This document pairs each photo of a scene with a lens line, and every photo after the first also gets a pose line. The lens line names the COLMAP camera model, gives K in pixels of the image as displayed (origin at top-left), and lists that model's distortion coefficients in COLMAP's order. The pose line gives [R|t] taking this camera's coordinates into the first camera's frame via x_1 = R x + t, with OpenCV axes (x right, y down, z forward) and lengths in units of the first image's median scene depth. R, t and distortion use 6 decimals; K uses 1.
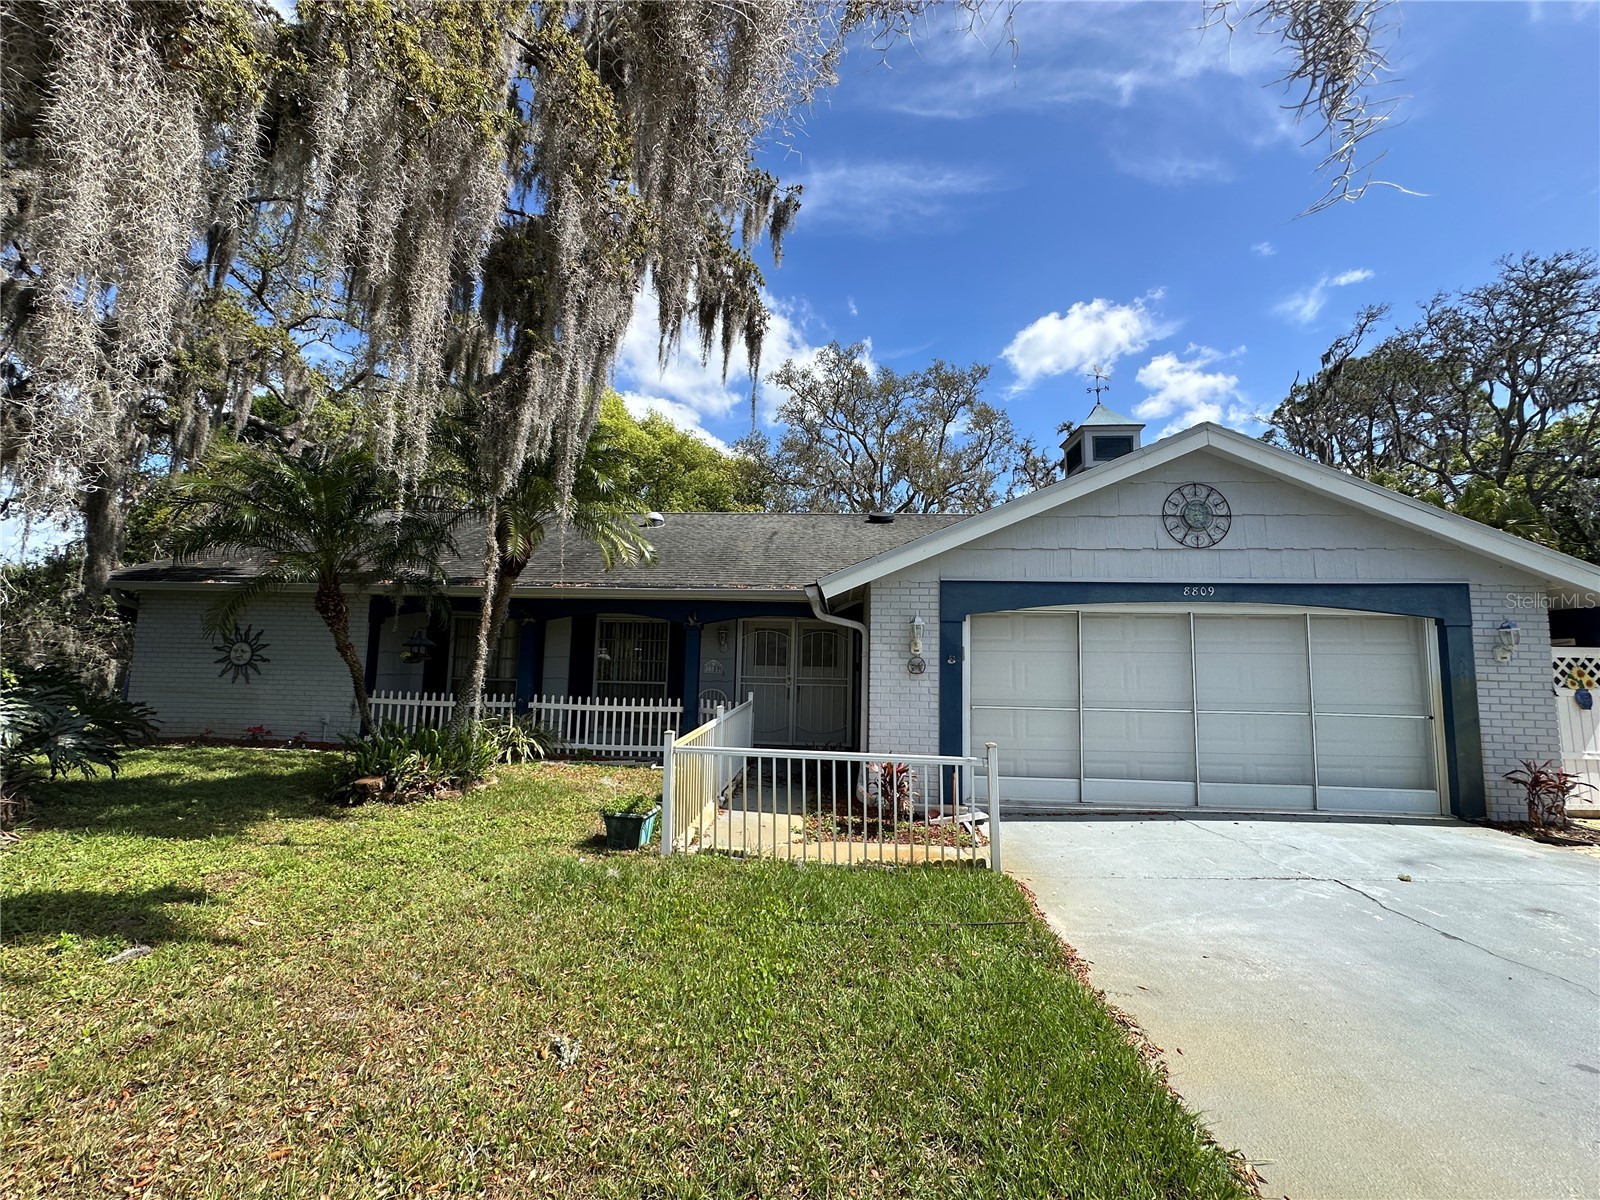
lens RADIAL K [[639.7, 0, 800.9], [0, 639.7, 600.9], [0, 0, 1]] dist [-0.006264, 0.001395]
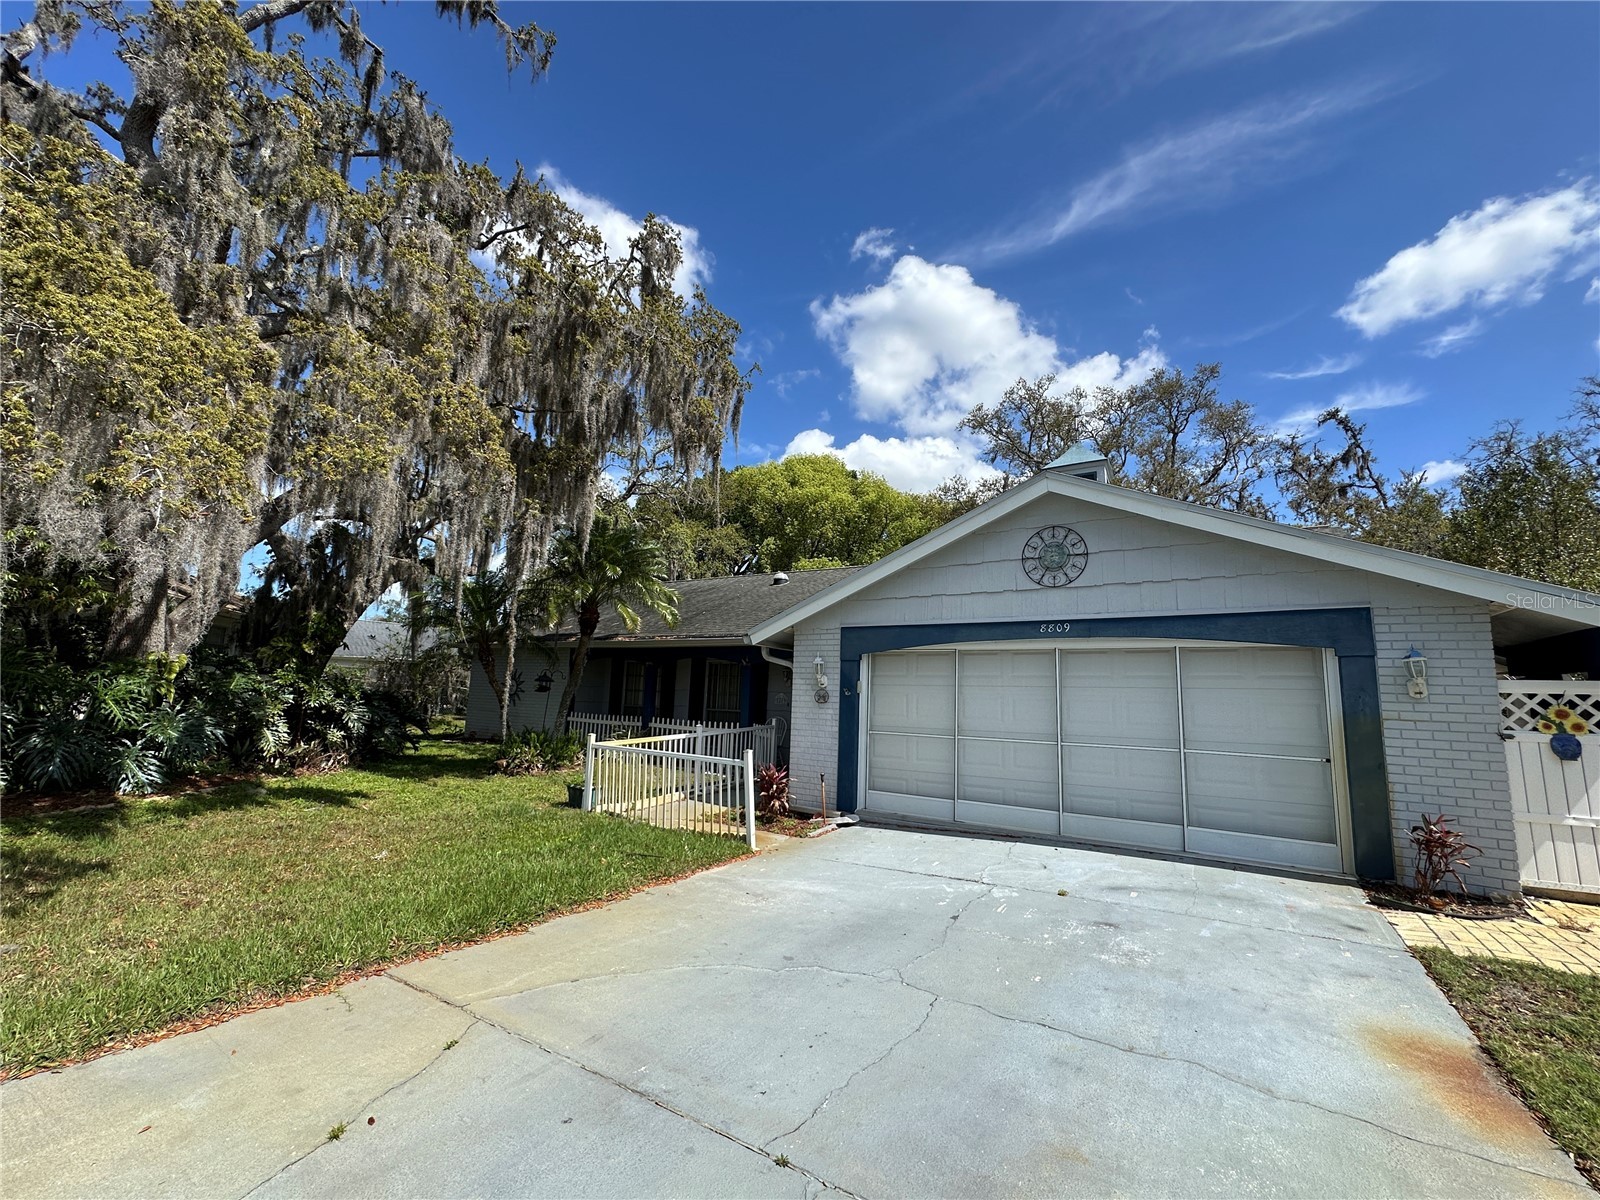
lens RADIAL K [[639.7, 0, 799.1], [0, 639.7, 600.9], [0, 0, 1]] dist [-0.006264, 0.001395]
pose [[0.884259, -0.059668, -0.463170, 0.745969], [0.031560, 0.997172, -0.068209, -0.001061], [0.465930, 0.045697, 0.883641, -0.134122]]
